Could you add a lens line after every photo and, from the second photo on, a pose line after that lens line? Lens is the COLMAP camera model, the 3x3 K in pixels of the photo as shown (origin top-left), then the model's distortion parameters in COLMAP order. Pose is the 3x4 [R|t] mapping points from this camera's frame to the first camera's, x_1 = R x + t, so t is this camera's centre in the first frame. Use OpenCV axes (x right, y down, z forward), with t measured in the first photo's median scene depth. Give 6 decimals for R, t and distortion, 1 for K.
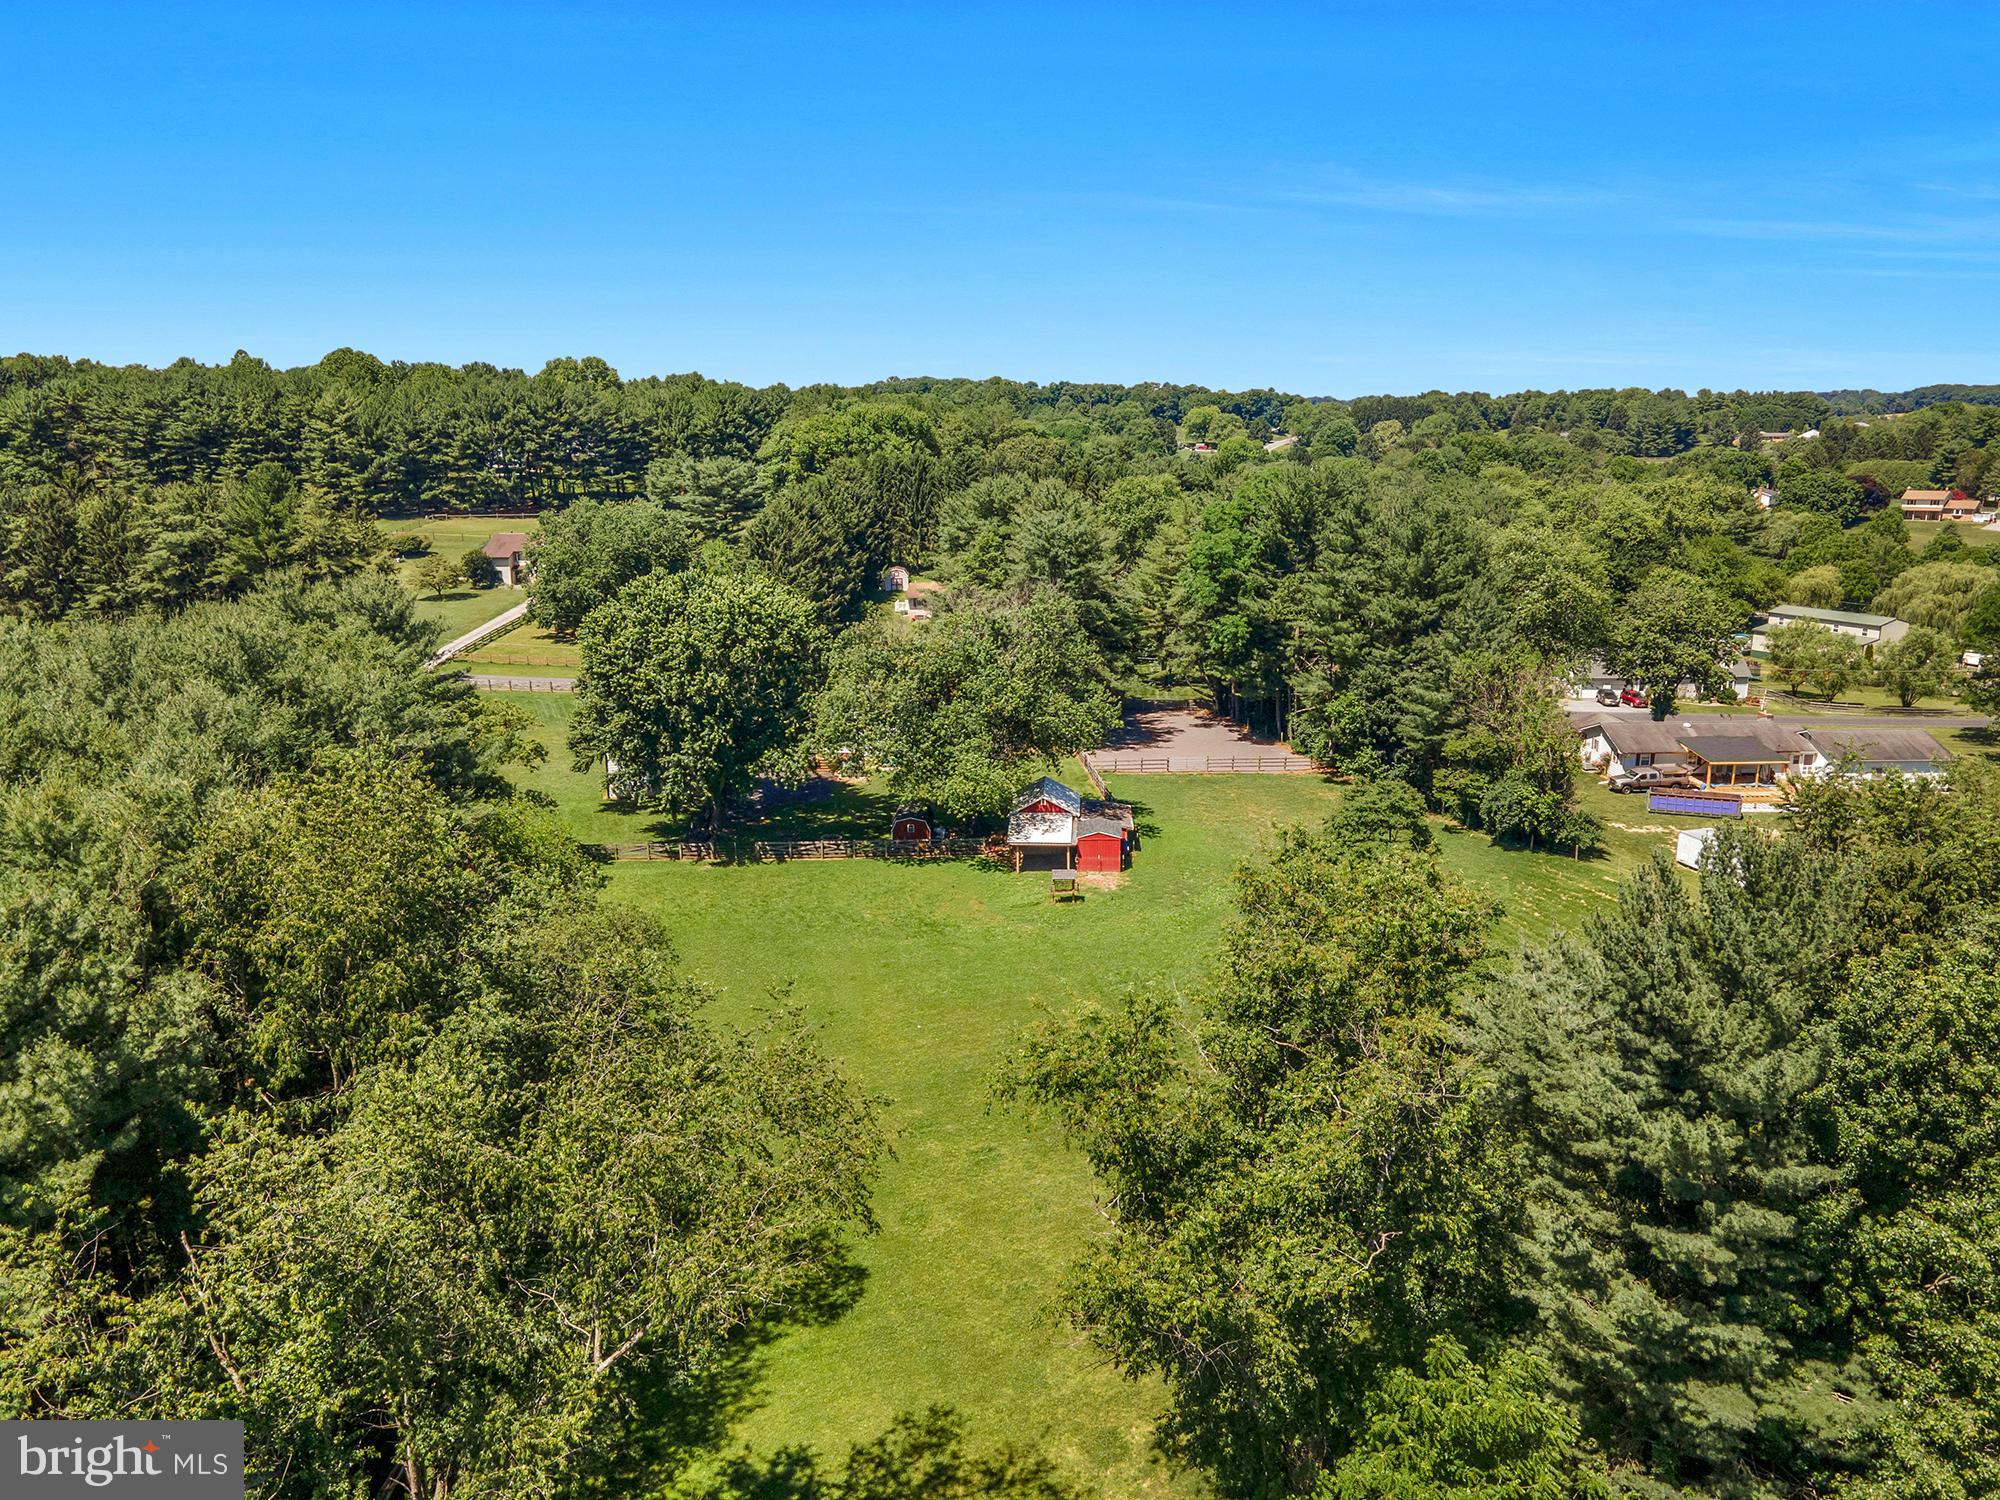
lens RADIAL K [[1454.4, 0, 1010.9], [0, 1454.4, 749.5], [0, 0, 1]] dist [0.018974, 0.041225]
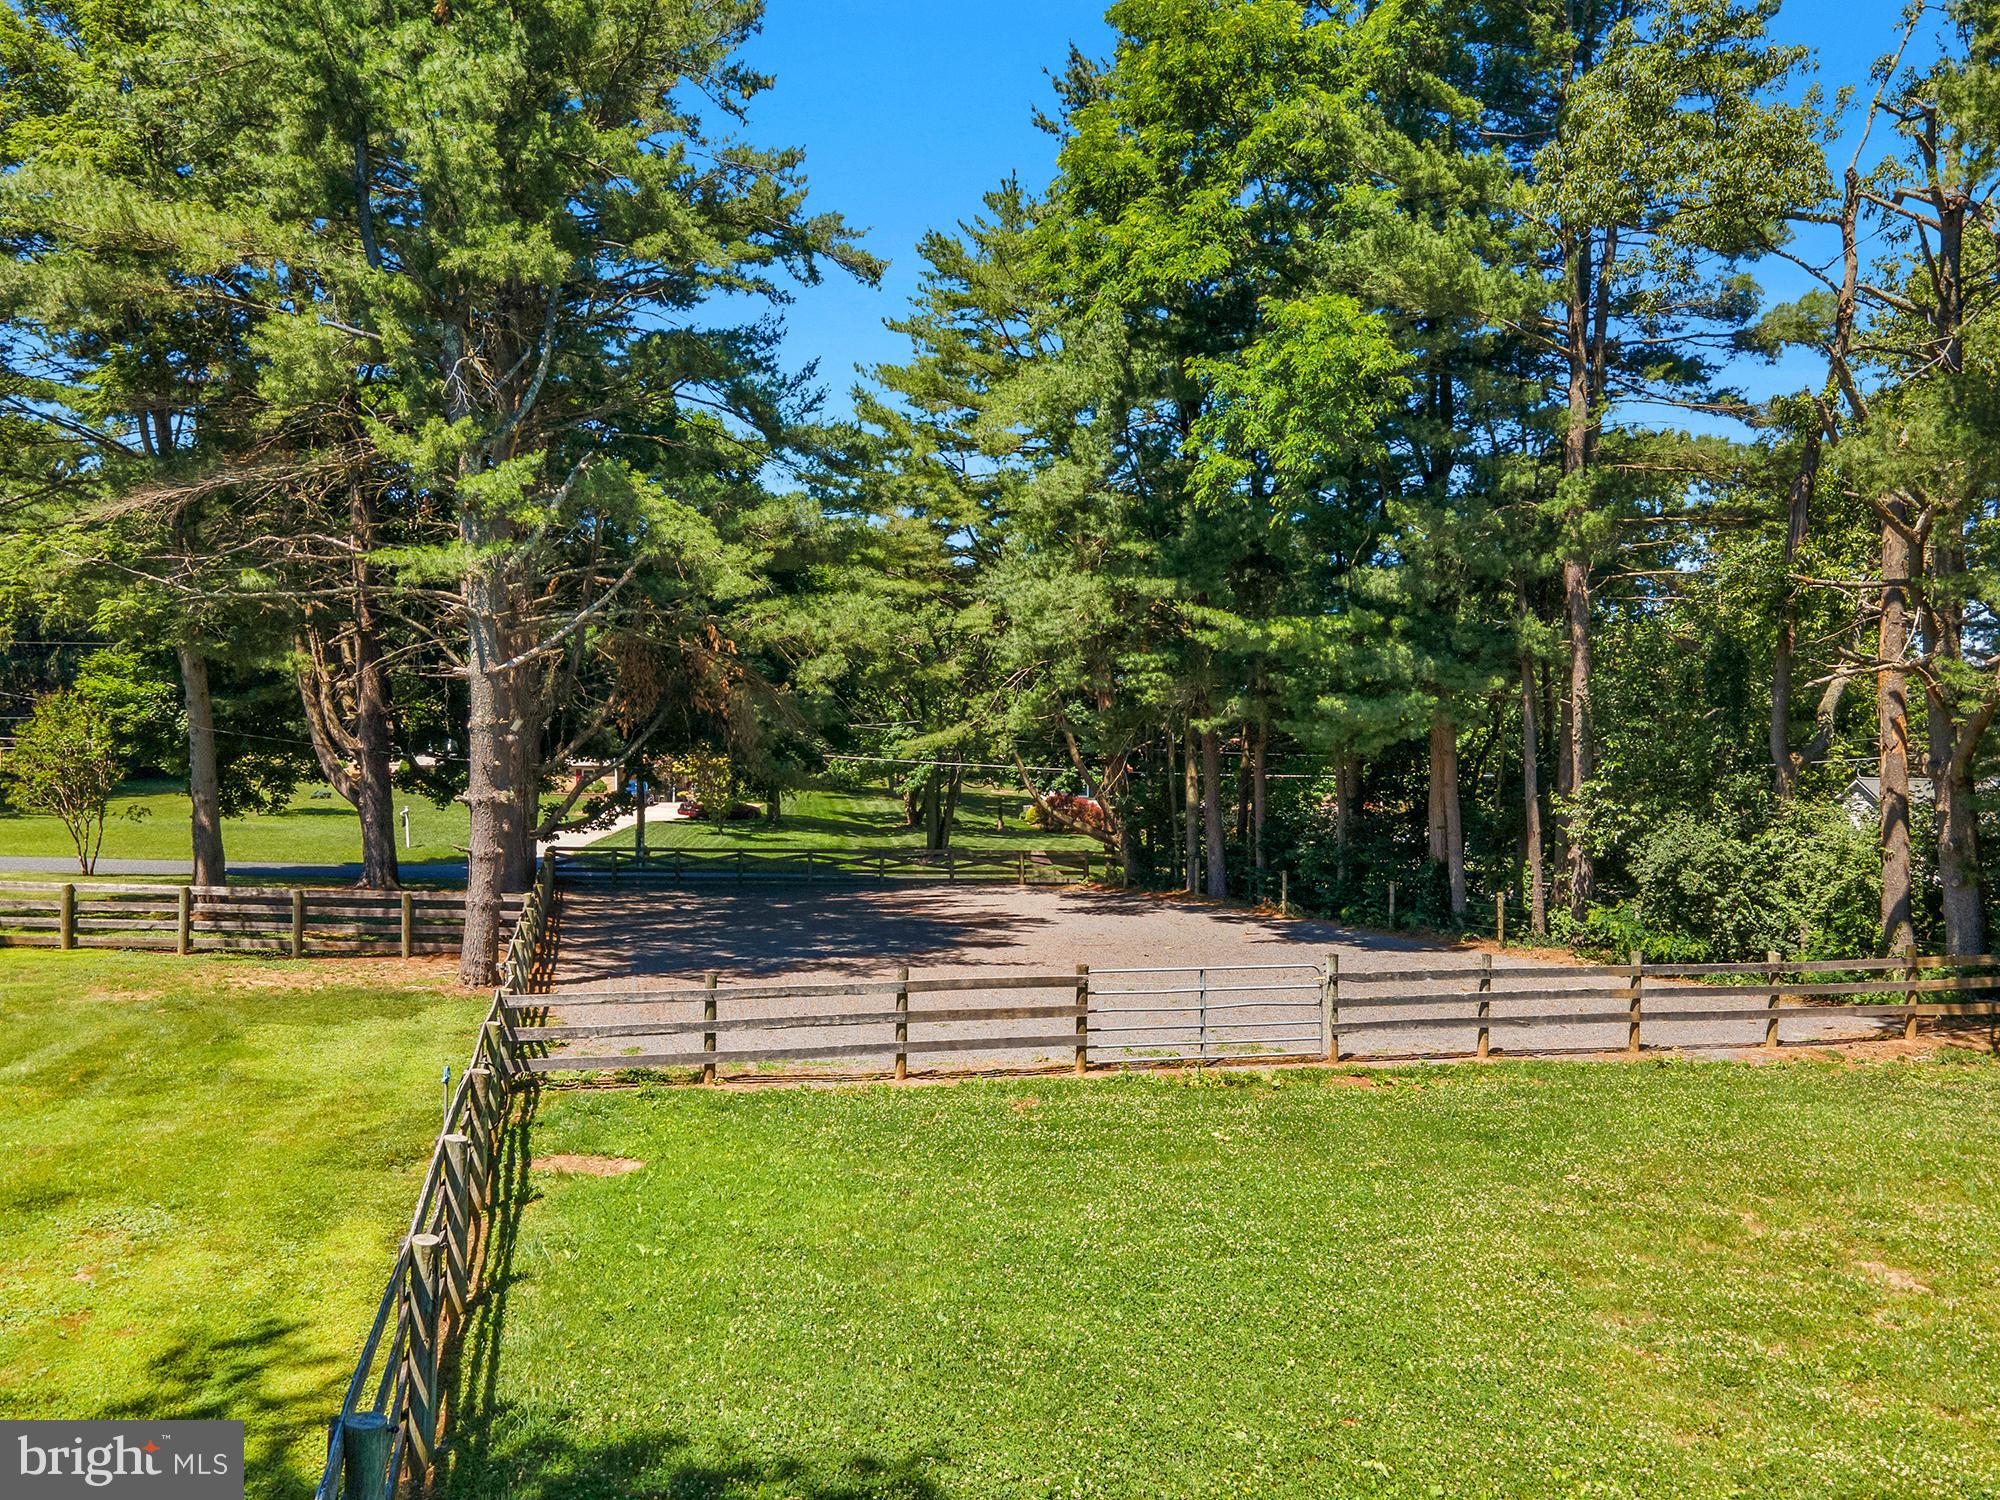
lens RADIAL K [[1445.5, 0, 1005.4], [0, 1445.5, 752.0], [0, 0, 1]] dist [0.021221, 0.034787]
pose [[0.982602, 0.009768, 0.185467, 0.050434], [0.033107, 0.973409, -0.226669, 0.011881], [-0.182749, 0.228866, 0.956150, 0.590118]]
